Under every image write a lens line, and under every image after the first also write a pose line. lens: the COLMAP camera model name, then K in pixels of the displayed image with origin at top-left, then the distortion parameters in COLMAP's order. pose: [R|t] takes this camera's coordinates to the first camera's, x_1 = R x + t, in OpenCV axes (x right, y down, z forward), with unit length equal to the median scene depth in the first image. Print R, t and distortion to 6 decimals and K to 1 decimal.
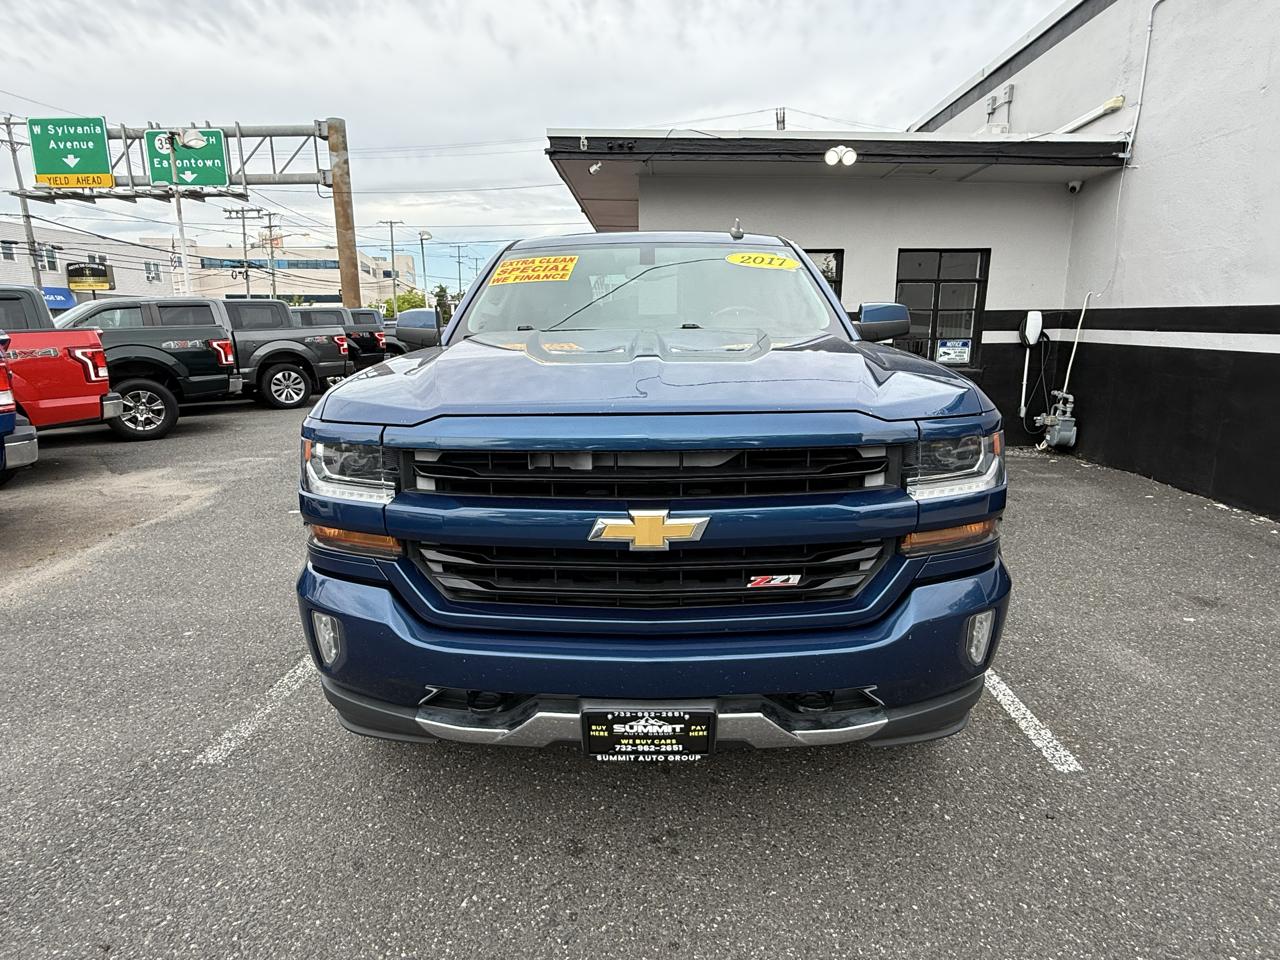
lens RADIAL K [[720.6, 0, 631.6], [0, 720.6, 481.2], [0, 0, 1]] dist [0.000601, -0.000804]
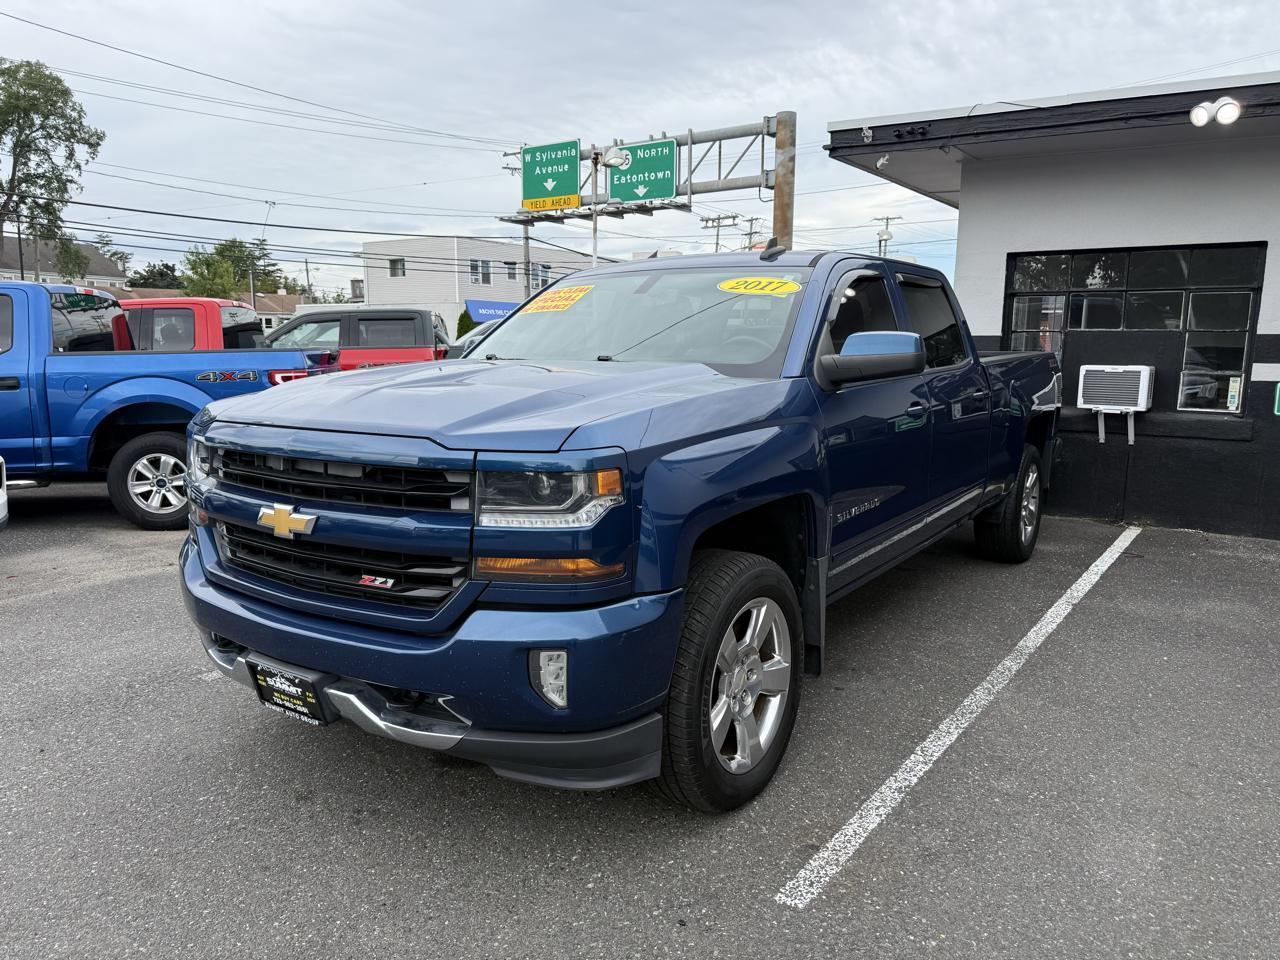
lens RADIAL K [[908.5, 0, 642.9], [0, 908.5, 484.4], [0, 0, 1]] dist [0.063681, -0.086411]
pose [[0.835555, 0.093238, -0.541438, 0.094109], [-0.125174, 0.991883, -0.022365, -0.002477], [0.534957, 0.086461, 0.840443, -0.000238]]
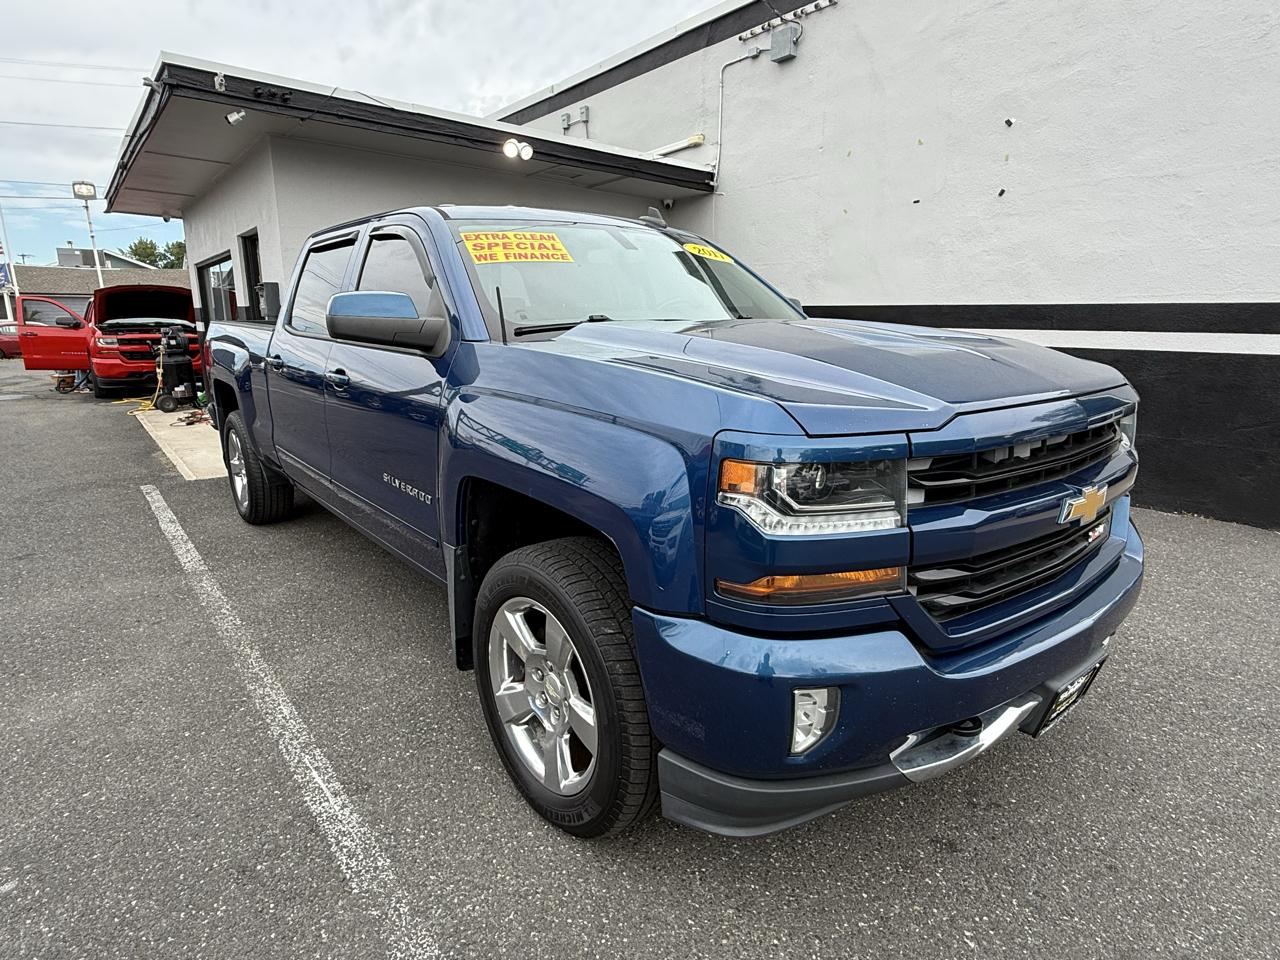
lens RADIAL K [[720.6, 0, 631.6], [0, 720.6, 481.2], [0, 0, 1]] dist [0.000601, -0.000804]
pose [[0.762540, -0.138837, 0.631868, -0.079142], [0.135112, 0.989340, 0.054328, -0.007838], [-0.632675, 0.043946, 0.773170, 0.040348]]
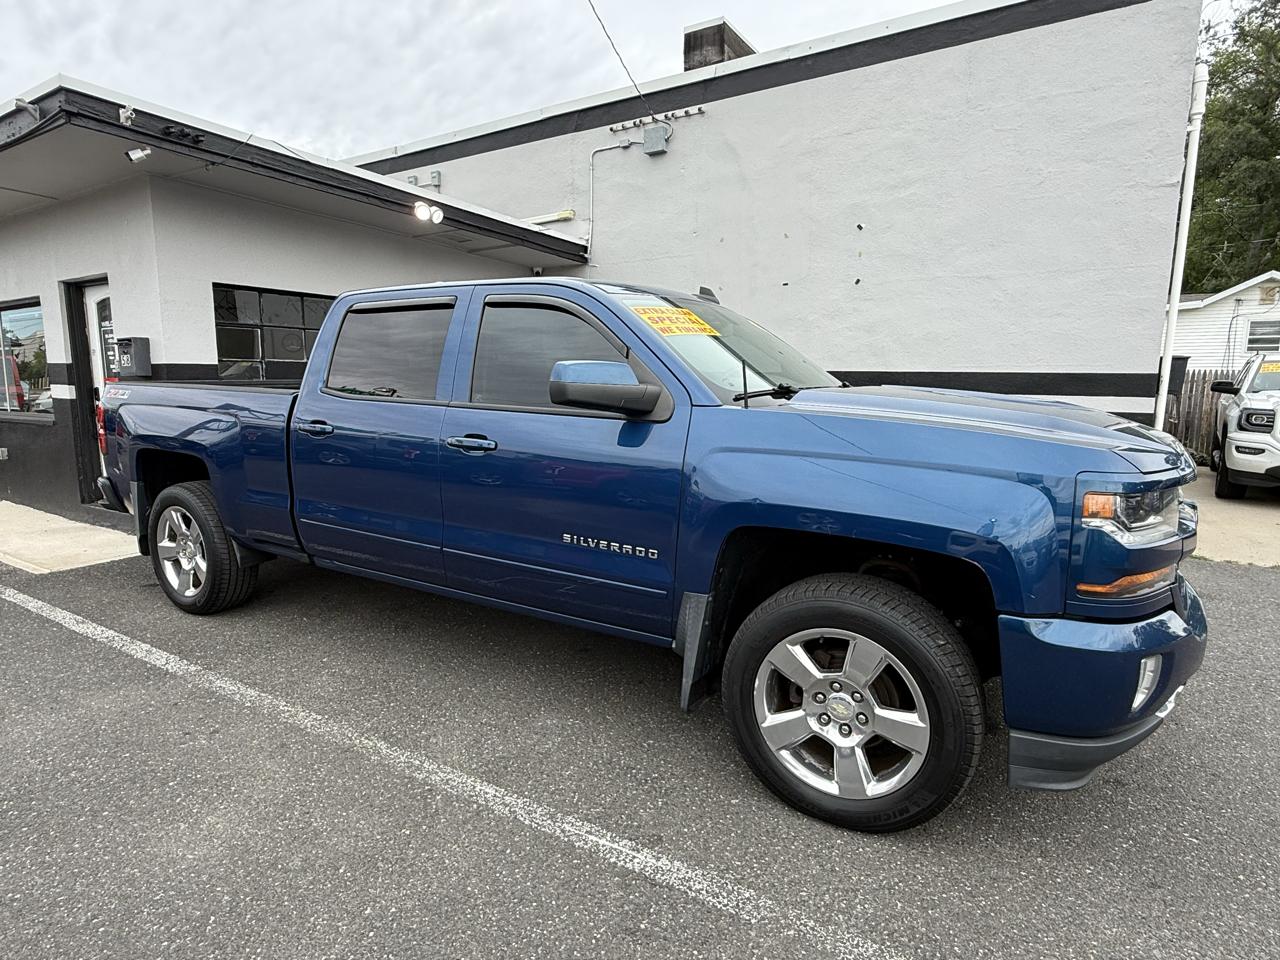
lens RADIAL K [[720.4, 0, 637.7], [0, 720.4, 482.1], [0, 0, 1]] dist [-0.000273, -0.000964]
pose [[0.498703, -0.115903, 0.858989, -0.128428], [0.176536, 0.983829, 0.030257, -0.017678], [-0.848605, 0.136554, 0.511100, 0.081924]]
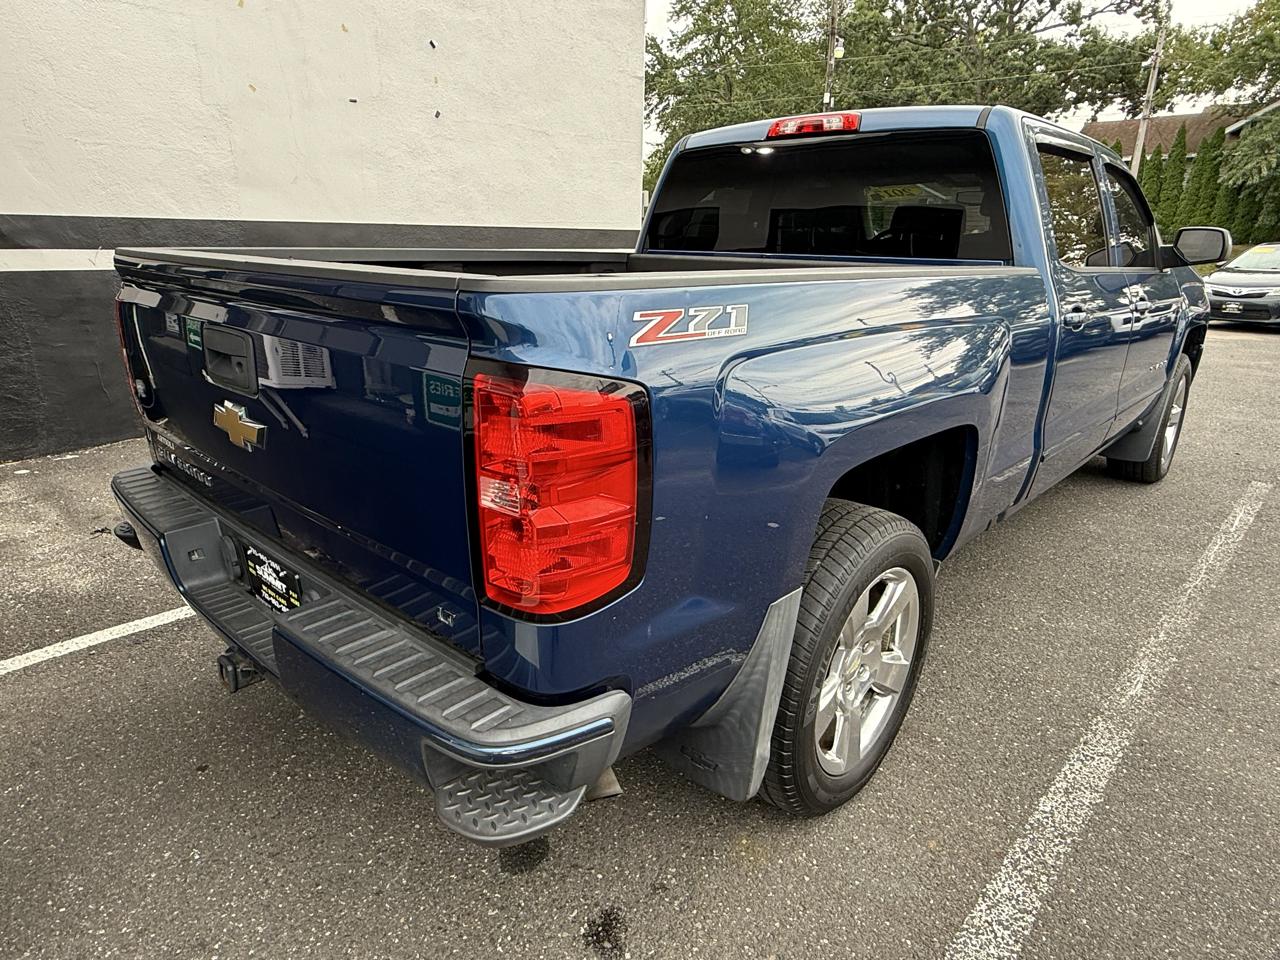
lens RADIAL K [[772.6, 0, 630.9], [0, 772.6, 481.5], [0, 0, 1]] dist [0.000575, 0.000295]
pose [[-0.746997, -0.201572, 0.633533, -0.062896], [0.139610, 0.884120, 0.445915, -0.072668], [-0.650003, 0.421545, -0.632294, 0.329500]]
